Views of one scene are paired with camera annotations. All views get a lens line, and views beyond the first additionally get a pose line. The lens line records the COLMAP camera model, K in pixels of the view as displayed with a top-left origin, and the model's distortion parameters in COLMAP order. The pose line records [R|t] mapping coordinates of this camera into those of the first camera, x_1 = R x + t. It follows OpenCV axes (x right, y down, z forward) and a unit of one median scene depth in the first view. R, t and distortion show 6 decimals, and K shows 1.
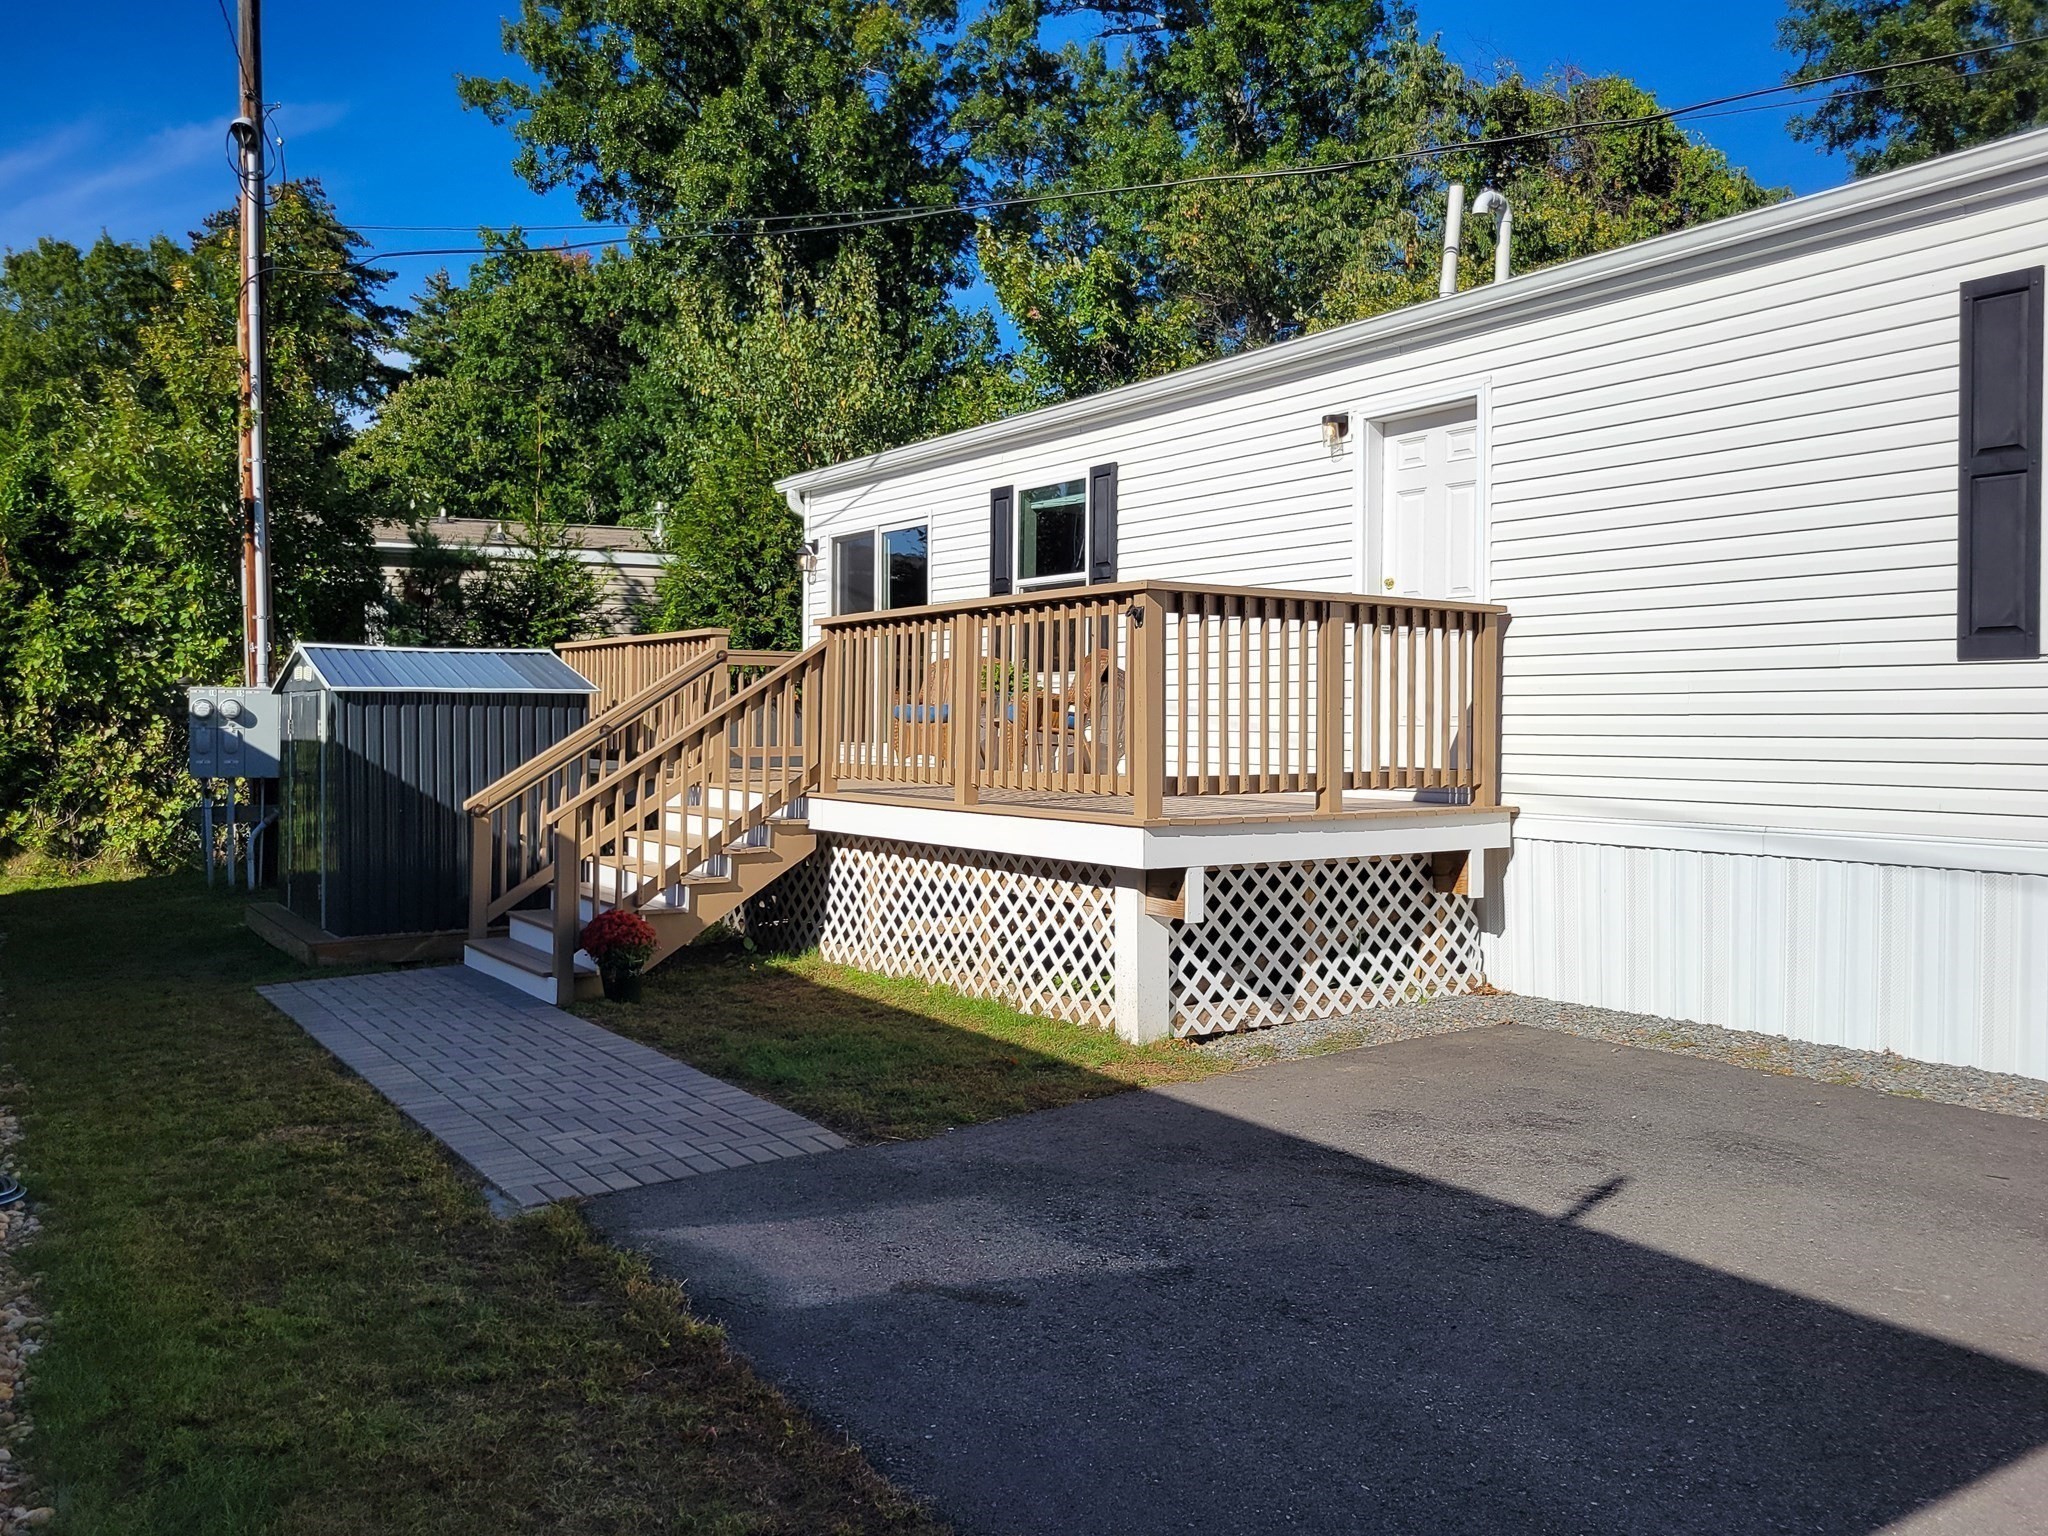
lens RADIAL K [[1802.4, 0, 1021.4], [0, 1802.4, 657.4], [0, 0, 1]] dist [-0.056026, 0.136928]
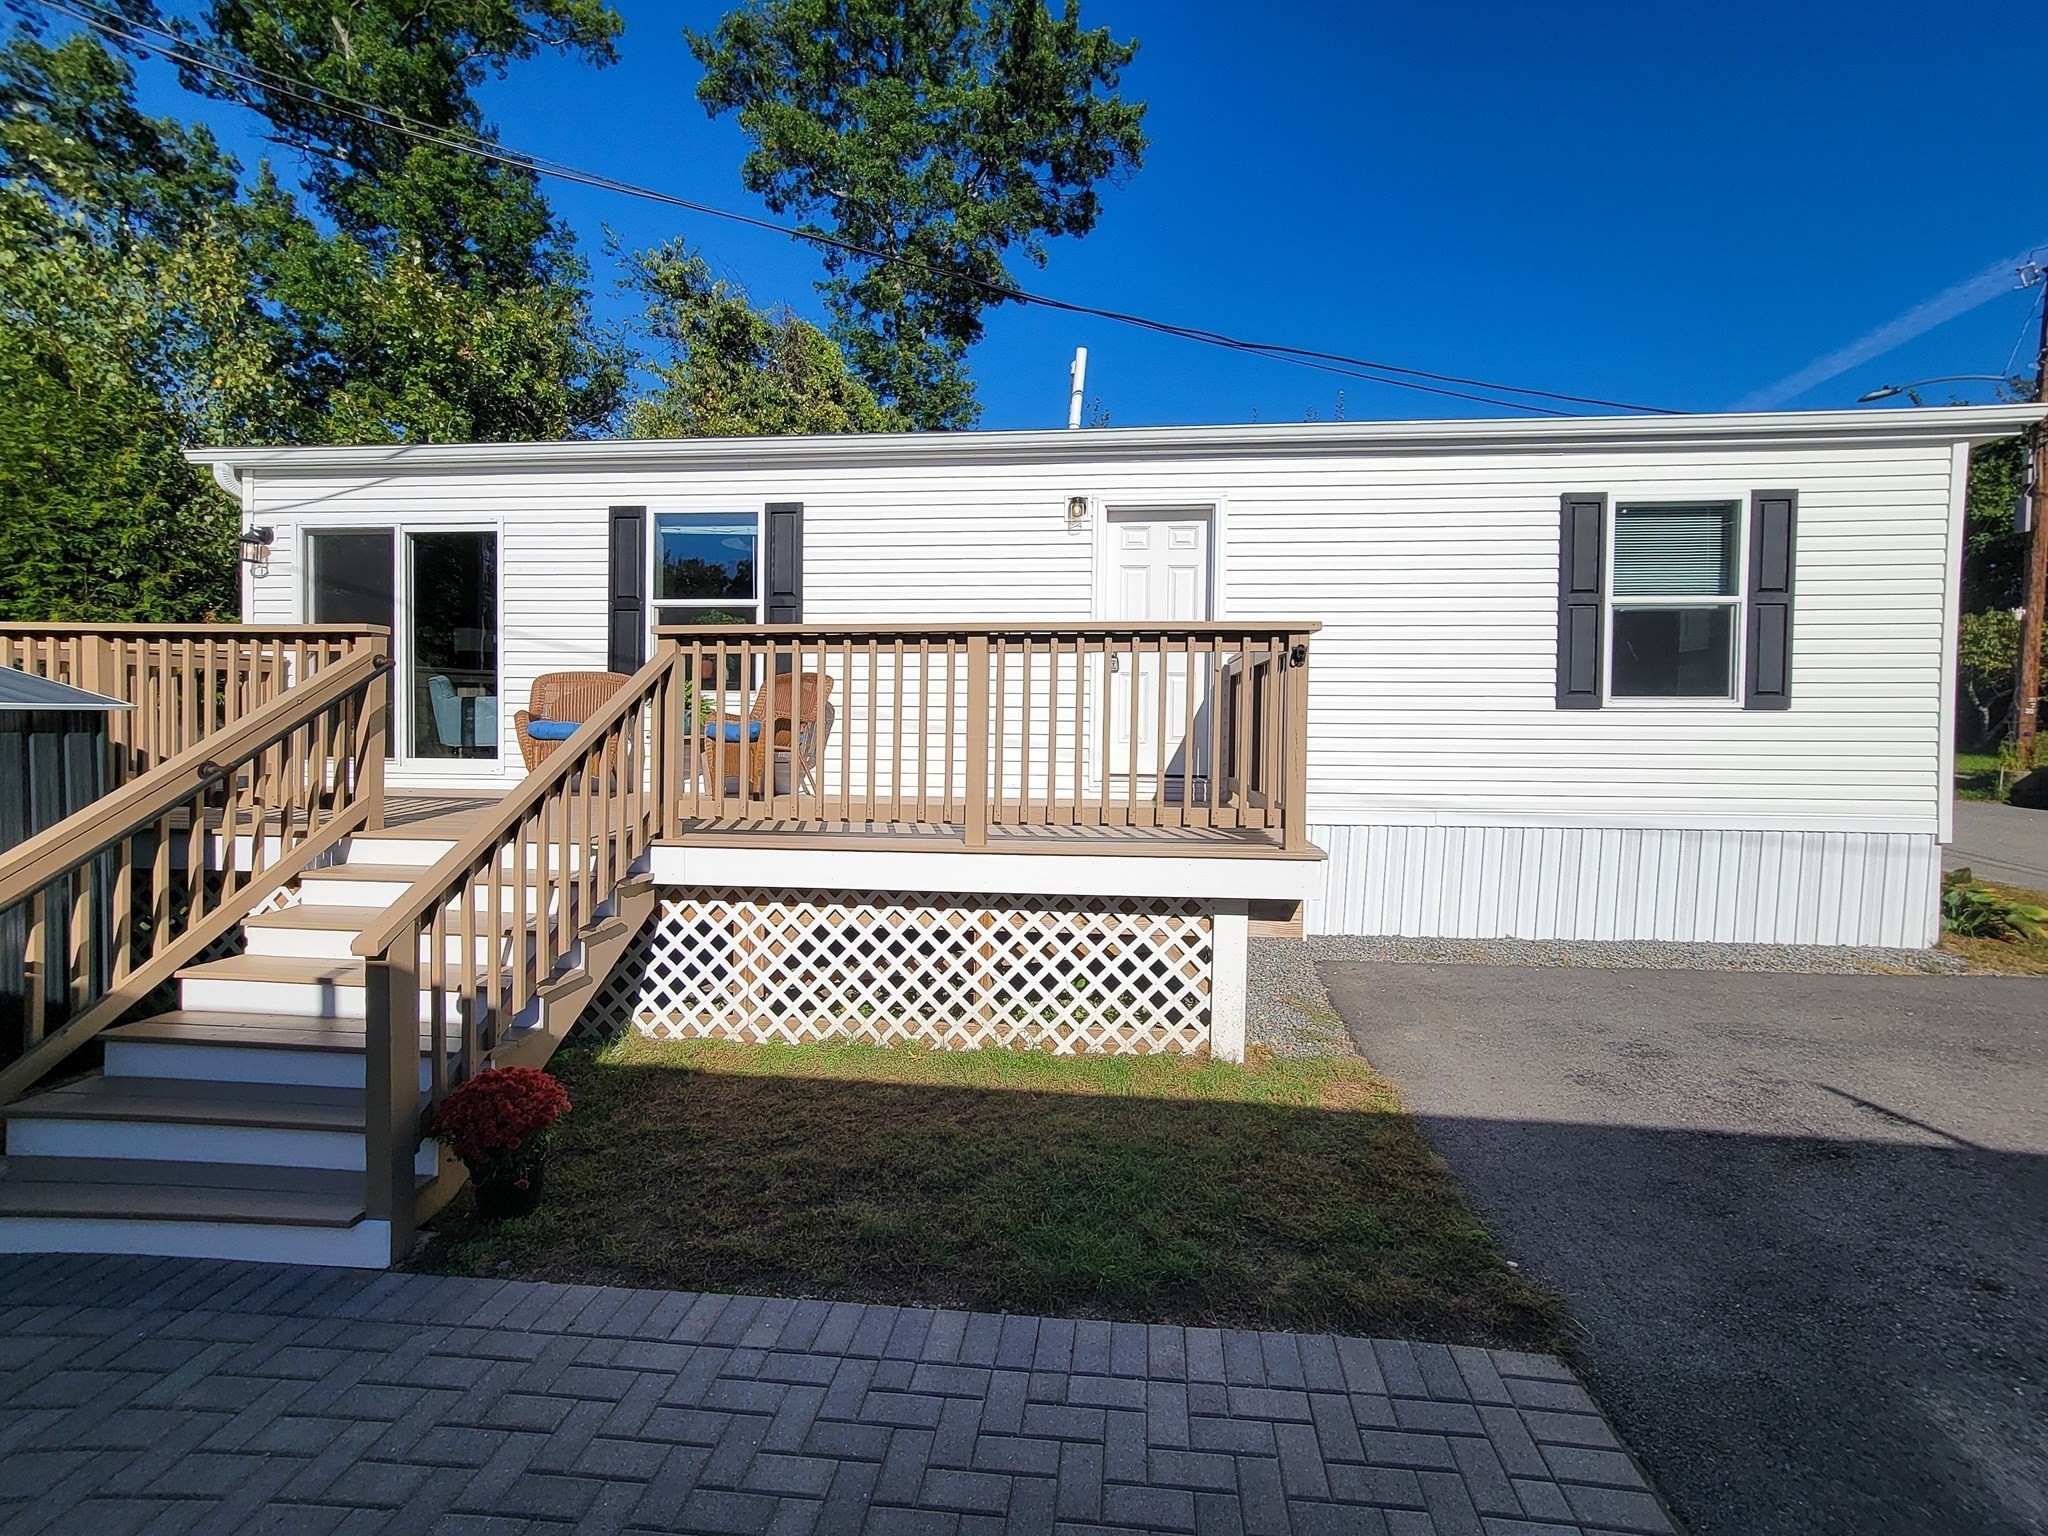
lens RADIAL K [[896.9, 0, 1028.5], [0, 896.9, 715.9], [0, 0, 1]] dist [-0.004866, -0.000021]
pose [[0.601248, -0.001809, 0.799061, -0.214910], [-0.036283, 0.998904, 0.029563, 0.000389], [-0.798239, -0.046767, 0.600523, 0.393901]]
